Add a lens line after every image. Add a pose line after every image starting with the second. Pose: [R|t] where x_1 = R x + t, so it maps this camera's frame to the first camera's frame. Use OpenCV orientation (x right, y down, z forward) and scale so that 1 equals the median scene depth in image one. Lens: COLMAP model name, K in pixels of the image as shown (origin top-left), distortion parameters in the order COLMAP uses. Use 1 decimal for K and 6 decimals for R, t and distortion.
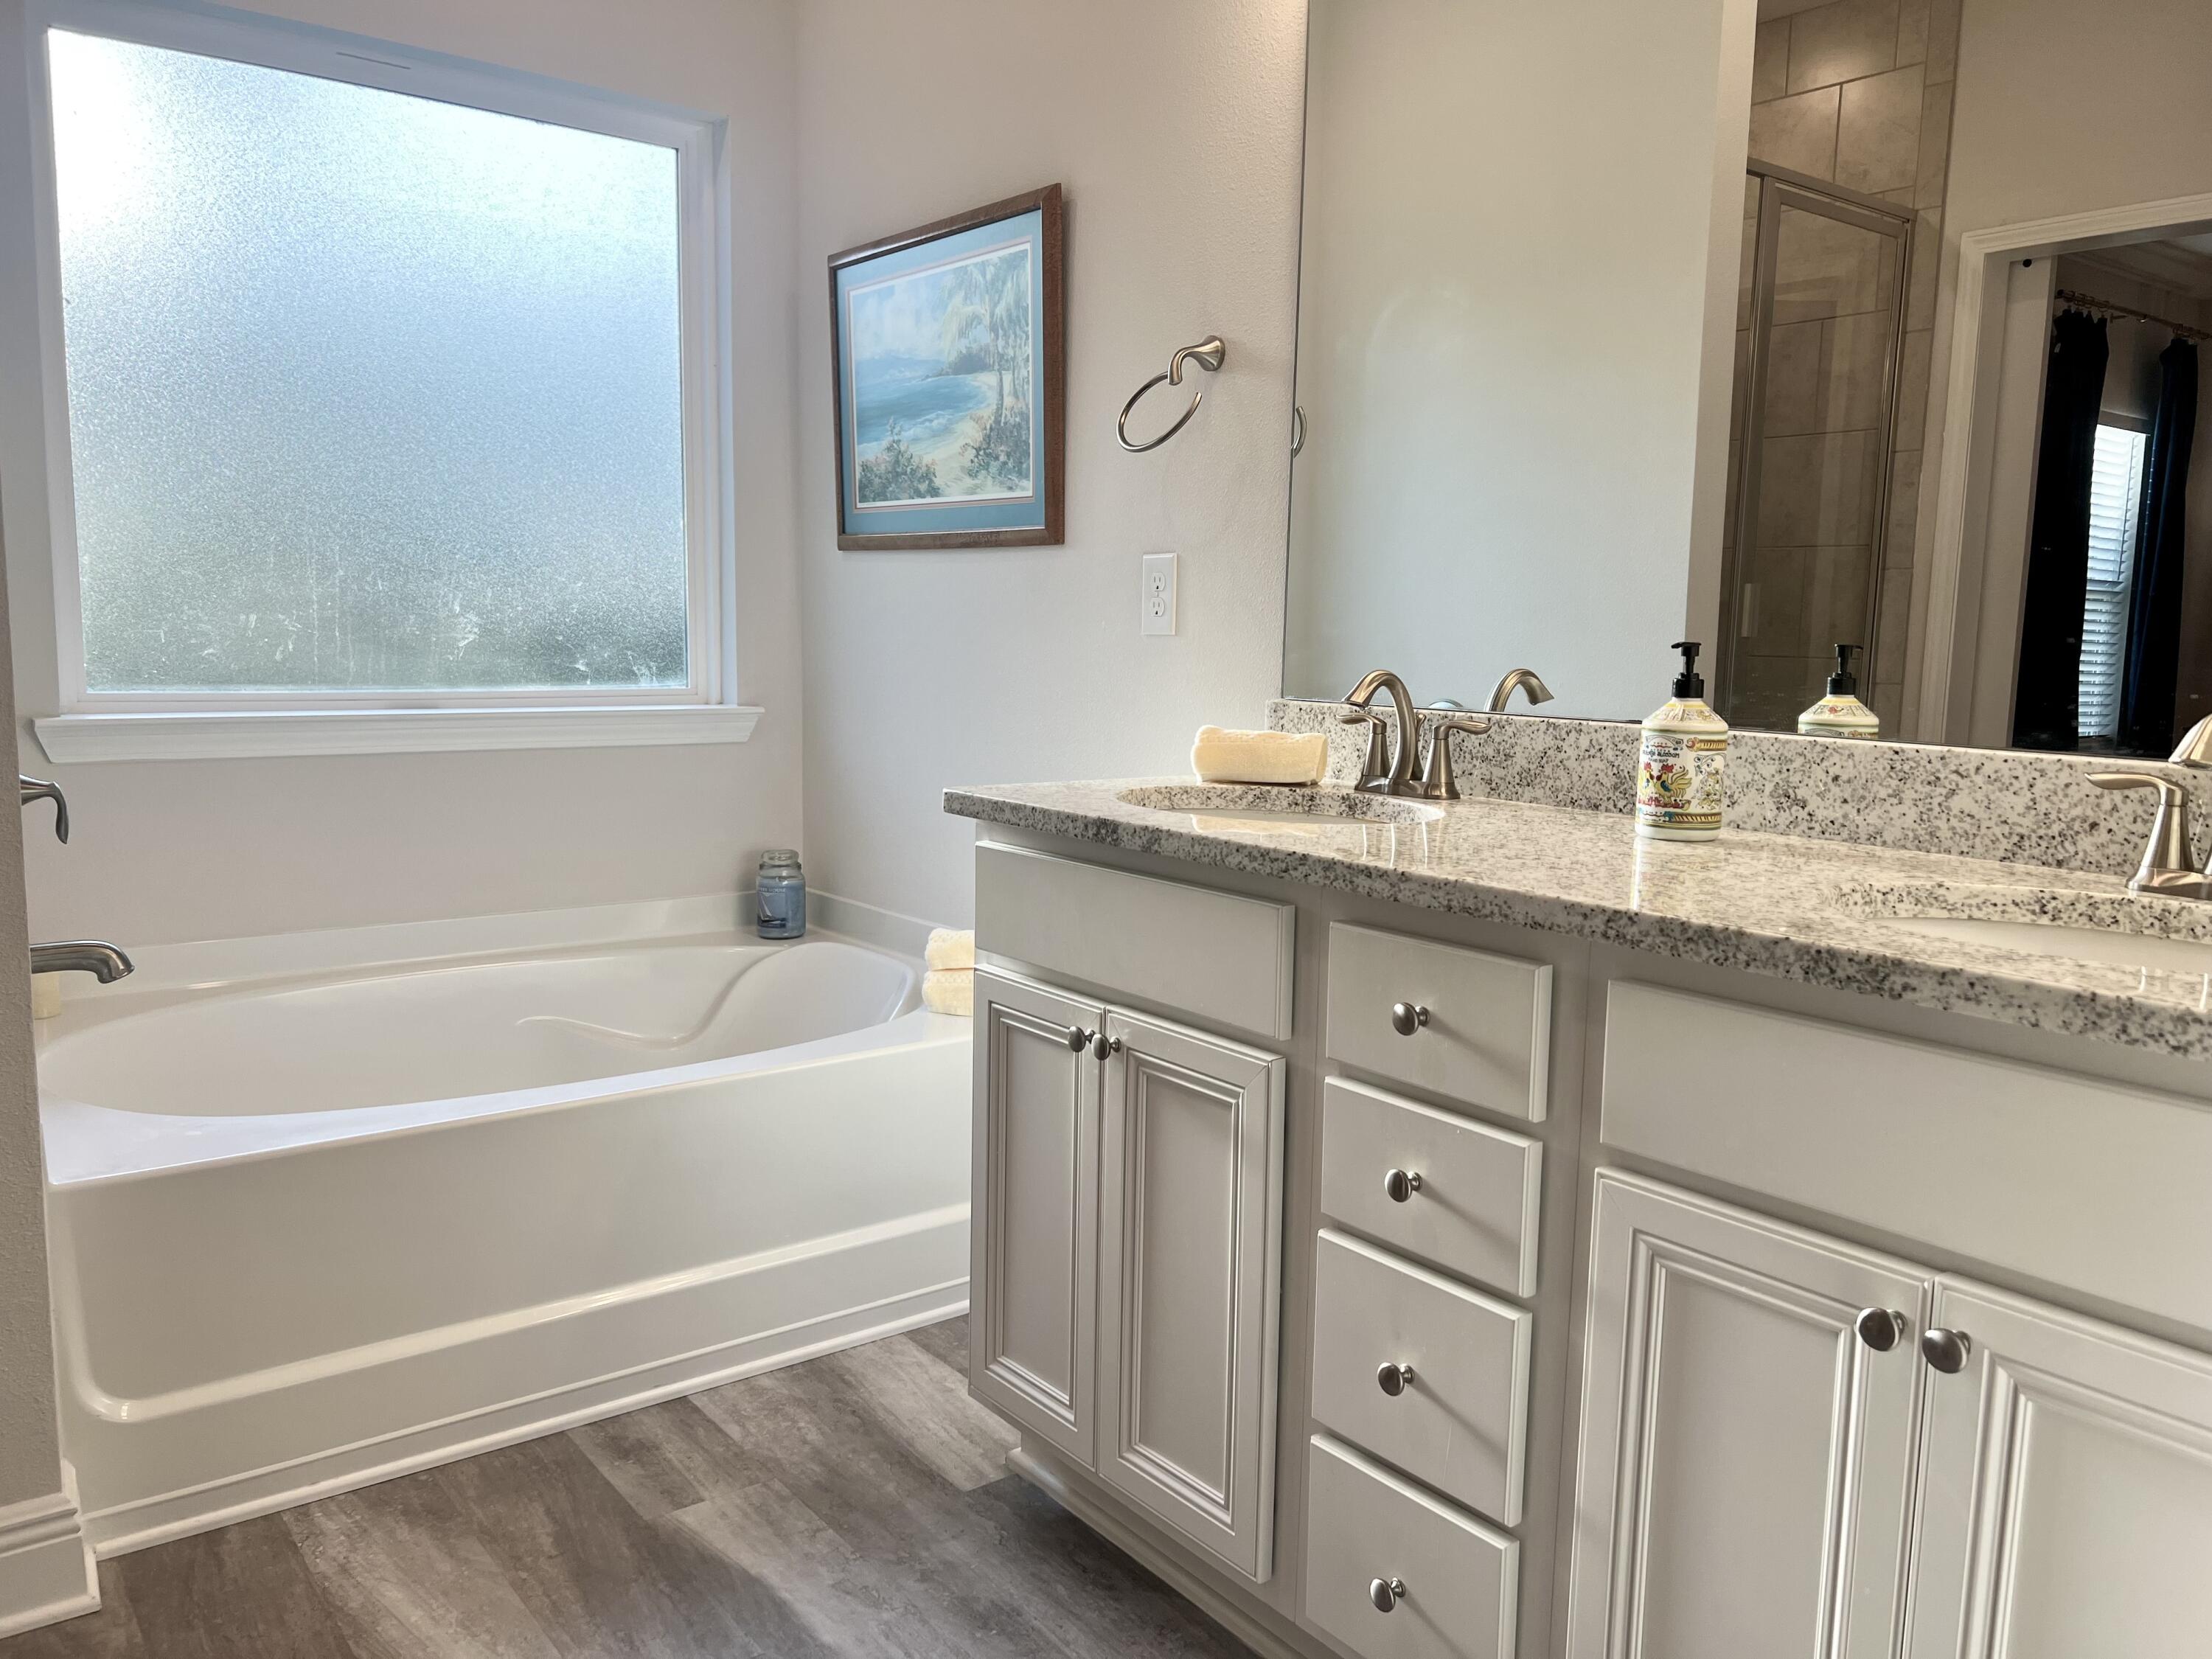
lens RADIAL K [[1670.9, 0, 1109.0], [0, 1670.9, 837.2], [0, 0, 1]] dist [0.064127, -0.060273]
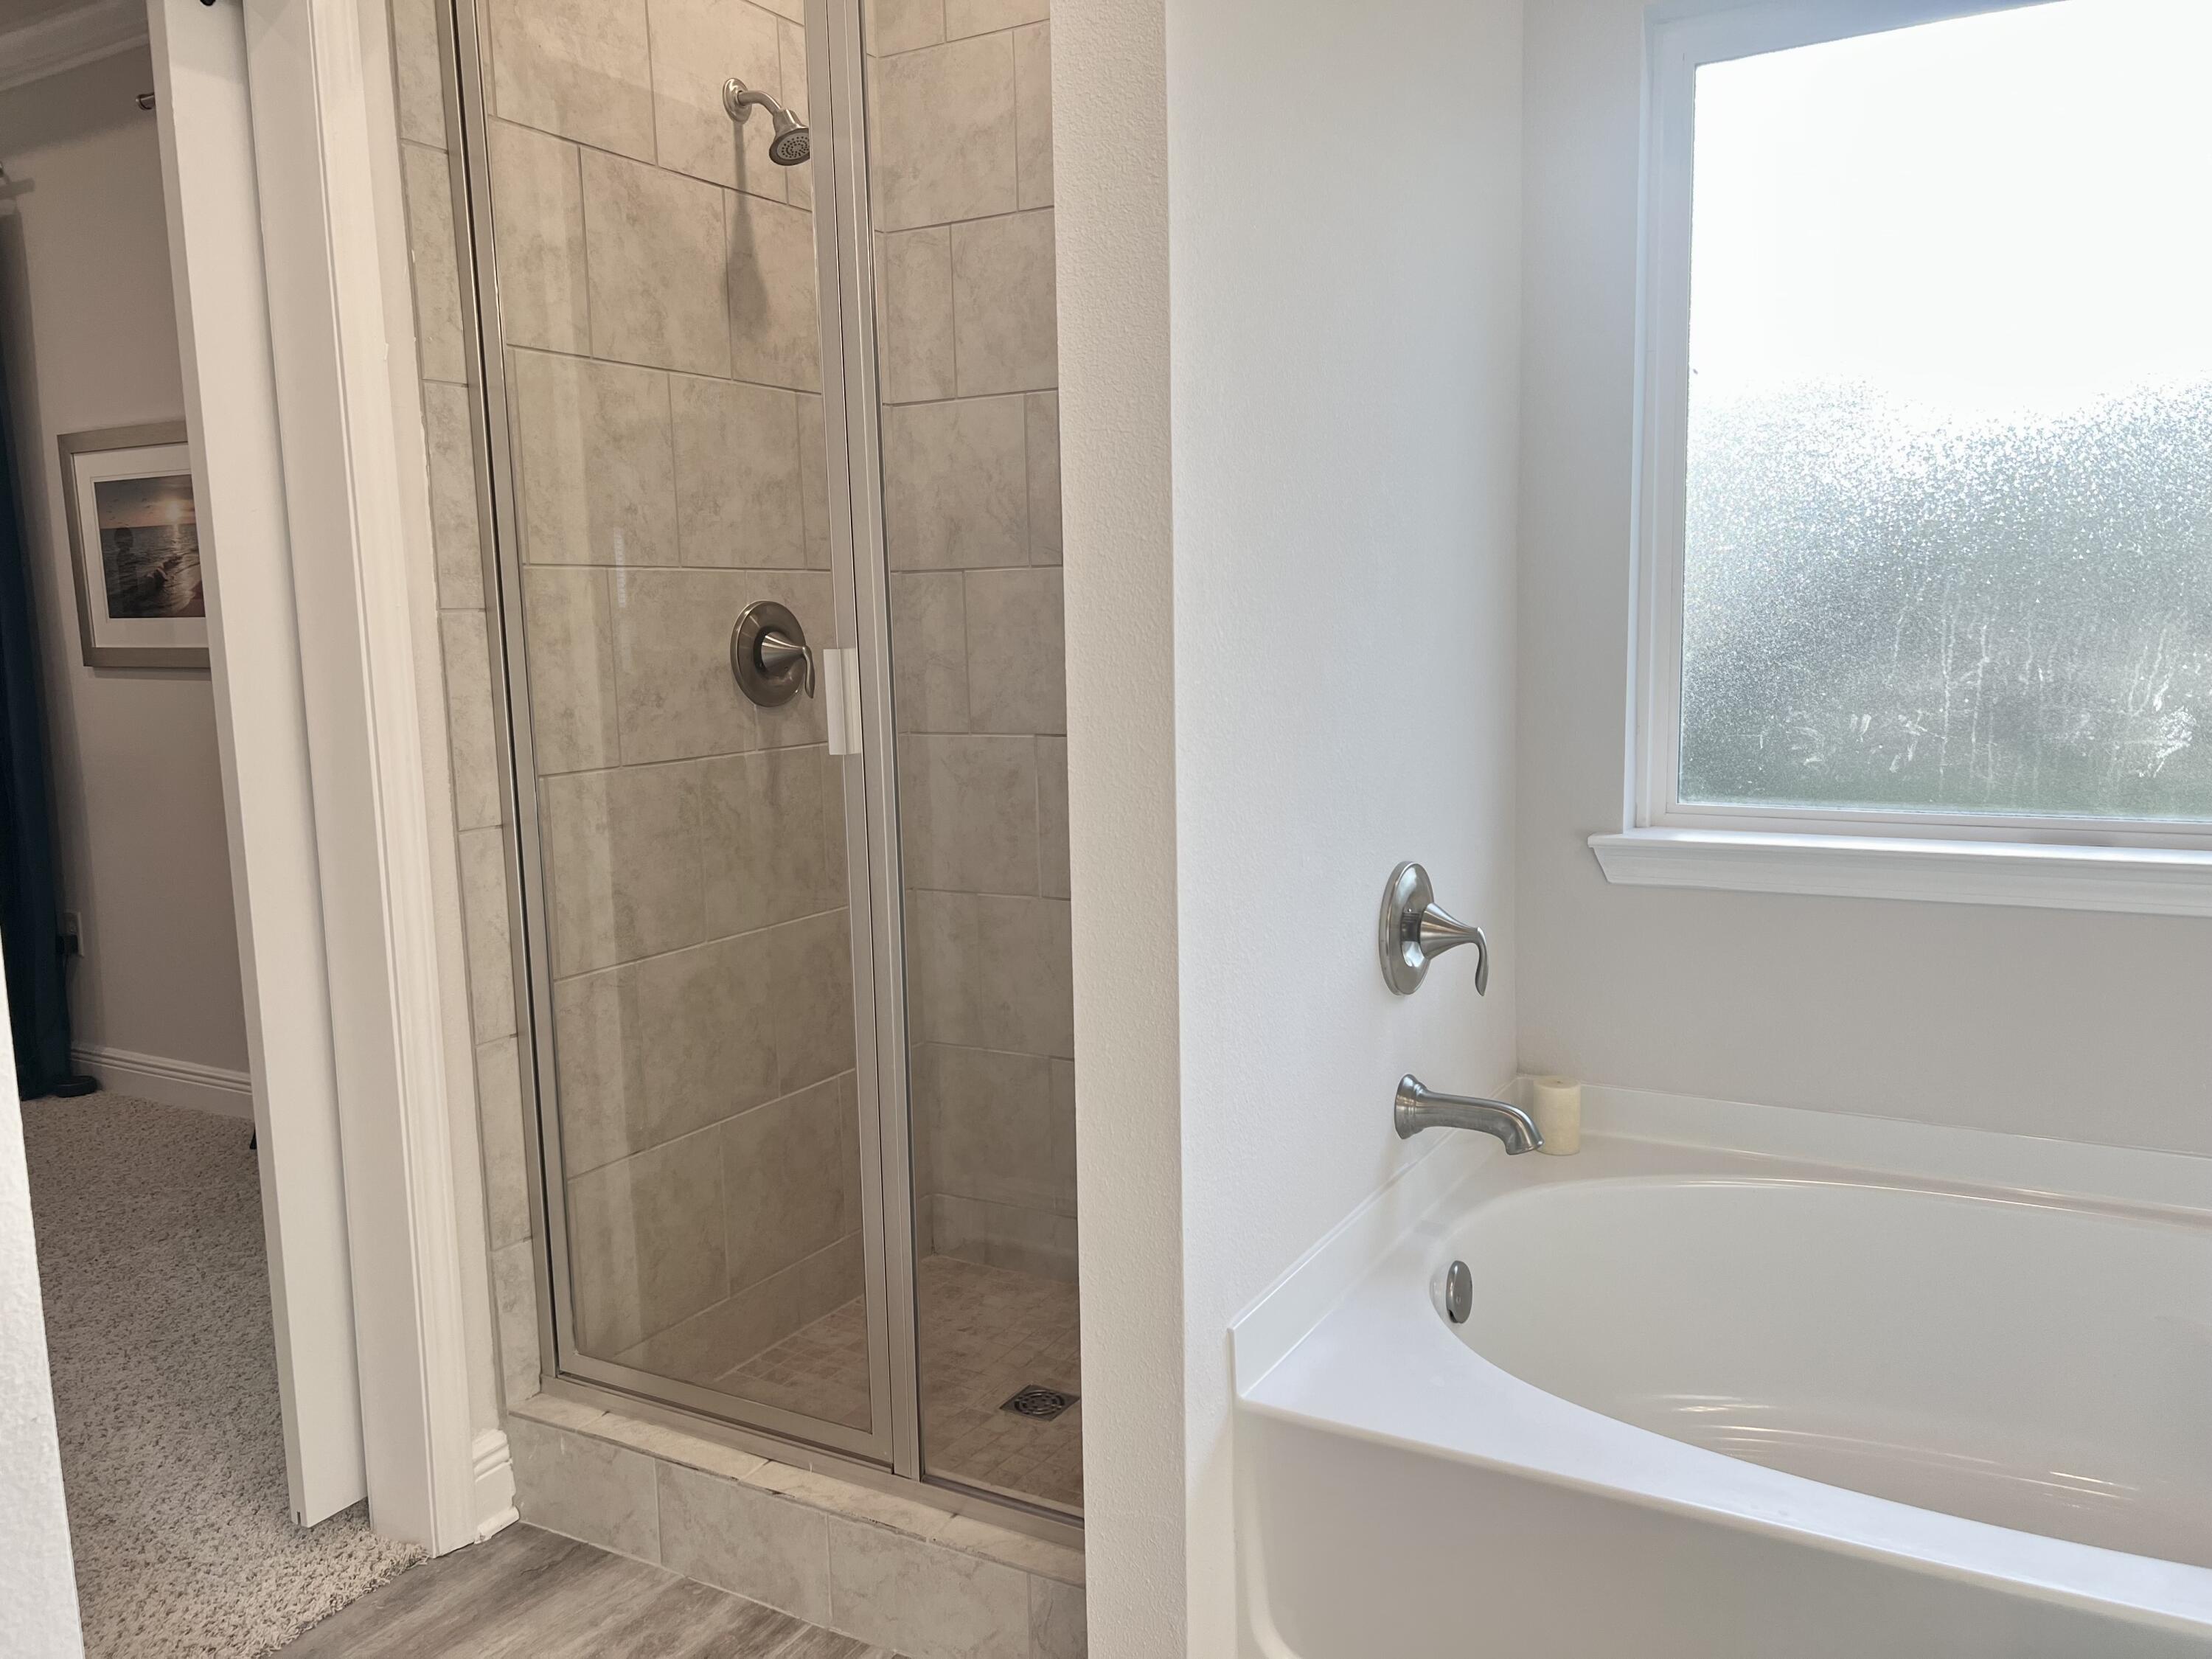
lens RADIAL K [[1670.9, 0, 1106.7], [0, 1670.9, 827.1], [0, 0, 1]] dist [0.064127, -0.060273]
pose [[0.391736, 0.087093, -0.915946, 0.096037], [-0.087313, 0.994536, 0.057224, -0.093254], [0.915925, 0.057557, 0.397200, 0.350058]]
